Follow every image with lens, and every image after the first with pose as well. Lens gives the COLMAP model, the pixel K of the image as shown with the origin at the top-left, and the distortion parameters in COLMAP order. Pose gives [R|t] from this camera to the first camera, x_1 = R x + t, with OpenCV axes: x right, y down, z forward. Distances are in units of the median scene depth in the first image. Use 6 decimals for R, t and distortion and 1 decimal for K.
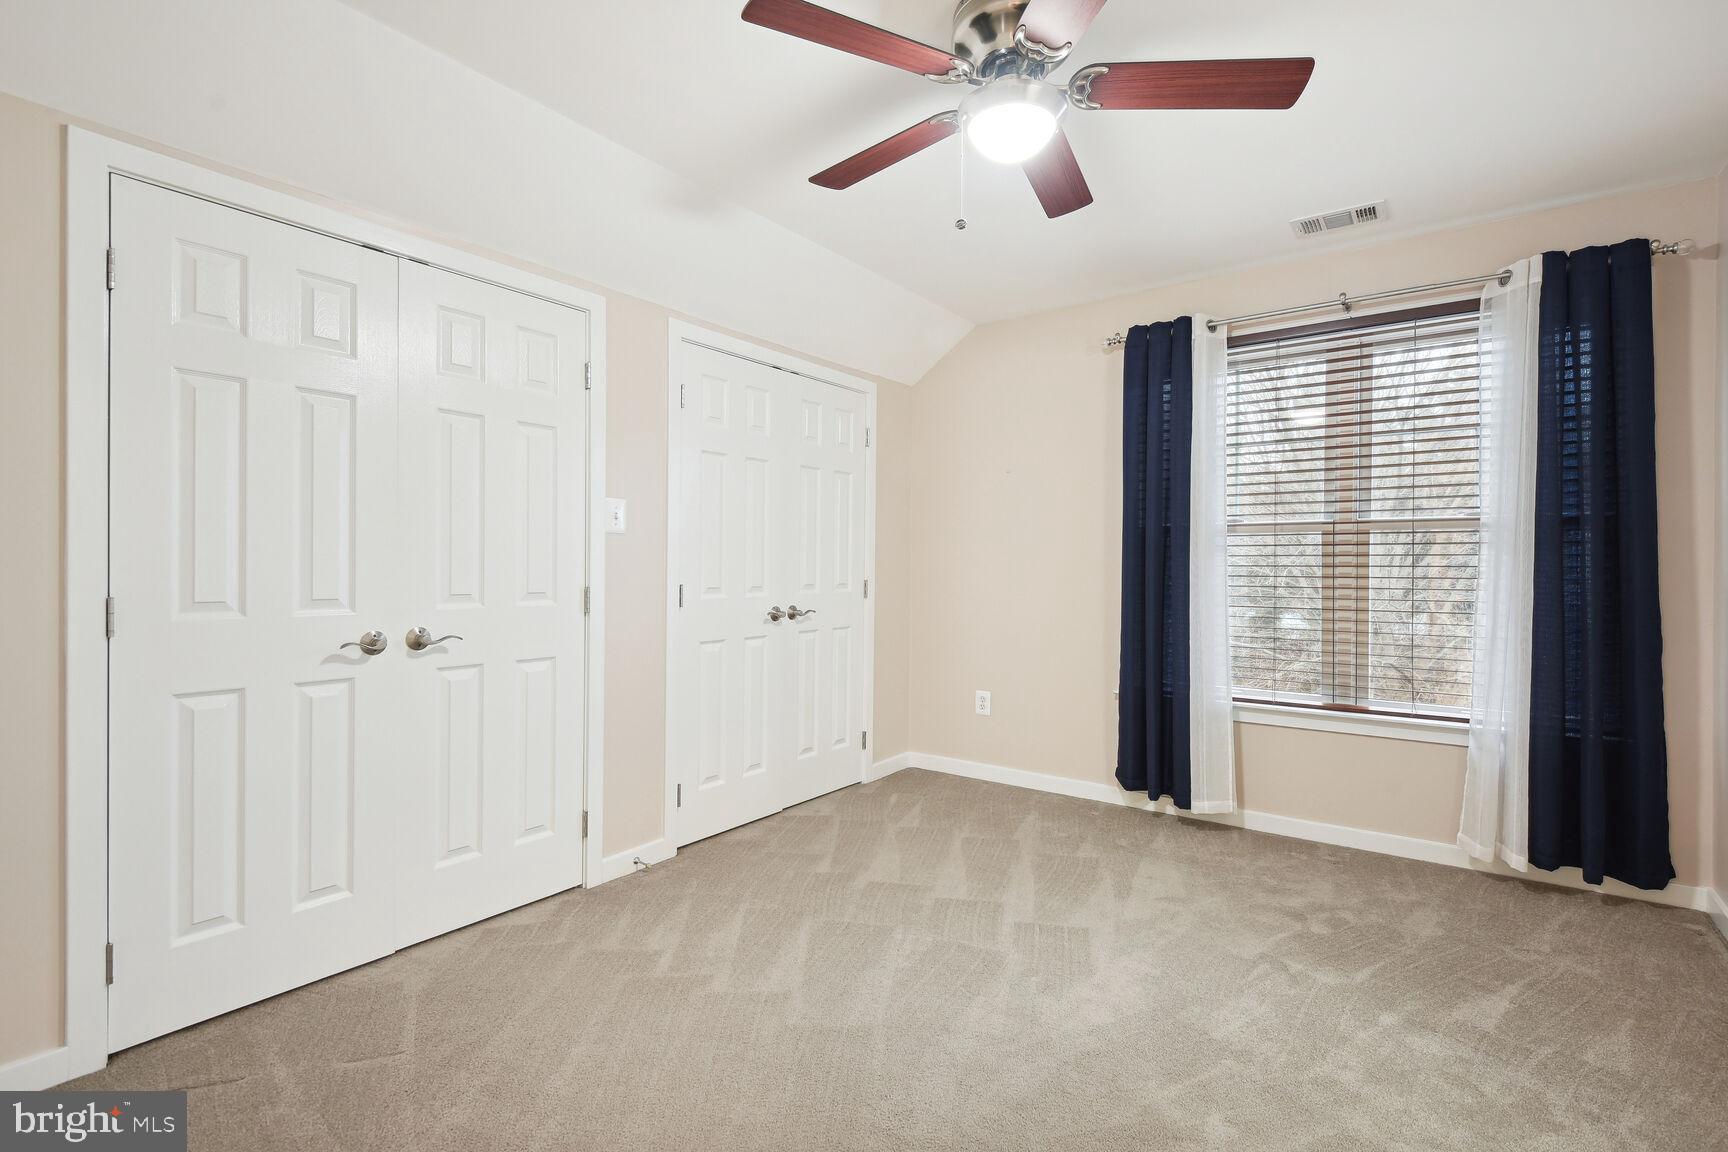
lens RADIAL K [[789.8, 0, 889.5], [0, 789.8, 547.6], [0, 0, 1]] dist [0.027656, -0.021061]
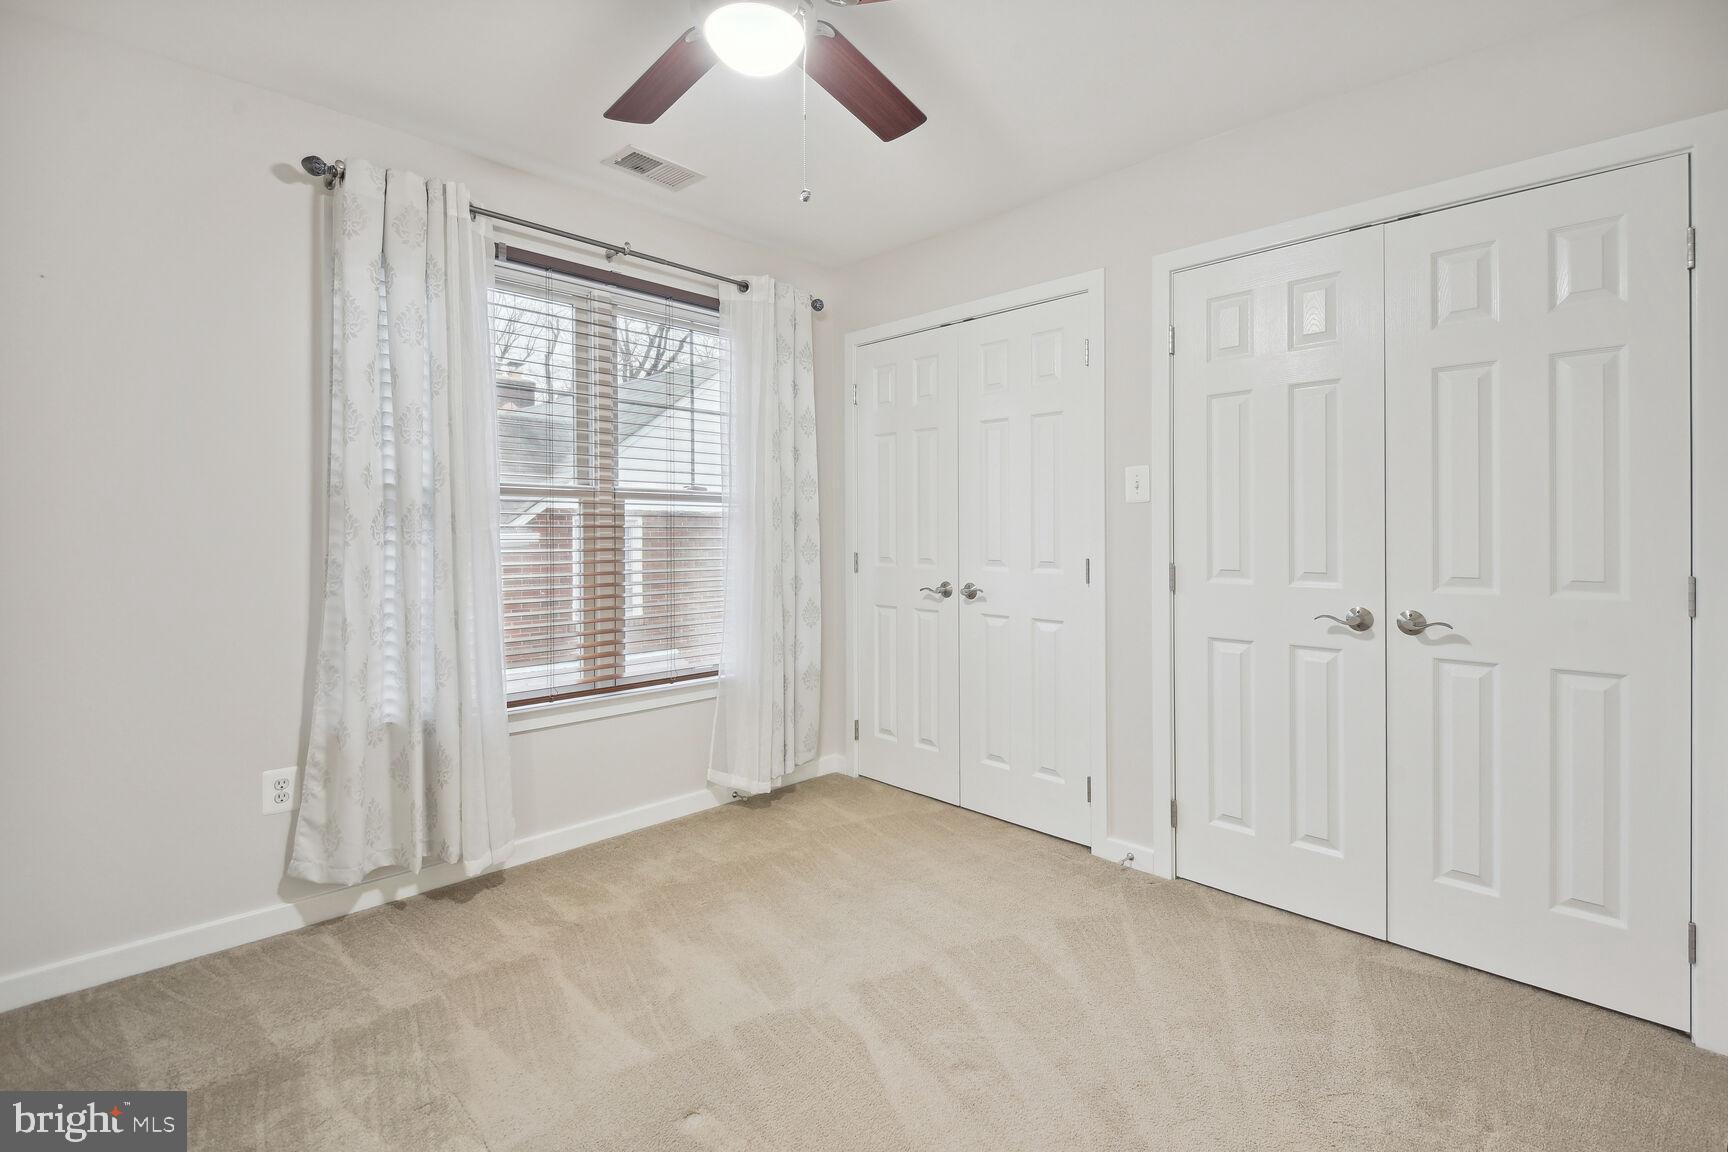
lens RADIAL K [[793.2, 0, 920.8], [0, 793.2, 529.0], [0, 0, 1]] dist [0.000082, 0.012575]
pose [[-0.123865, -0.012080, -0.992226, 0.731501], [0.008495, 0.999876, -0.013233, 0.023425], [0.992263, -0.010068, -0.123747, 1.004441]]
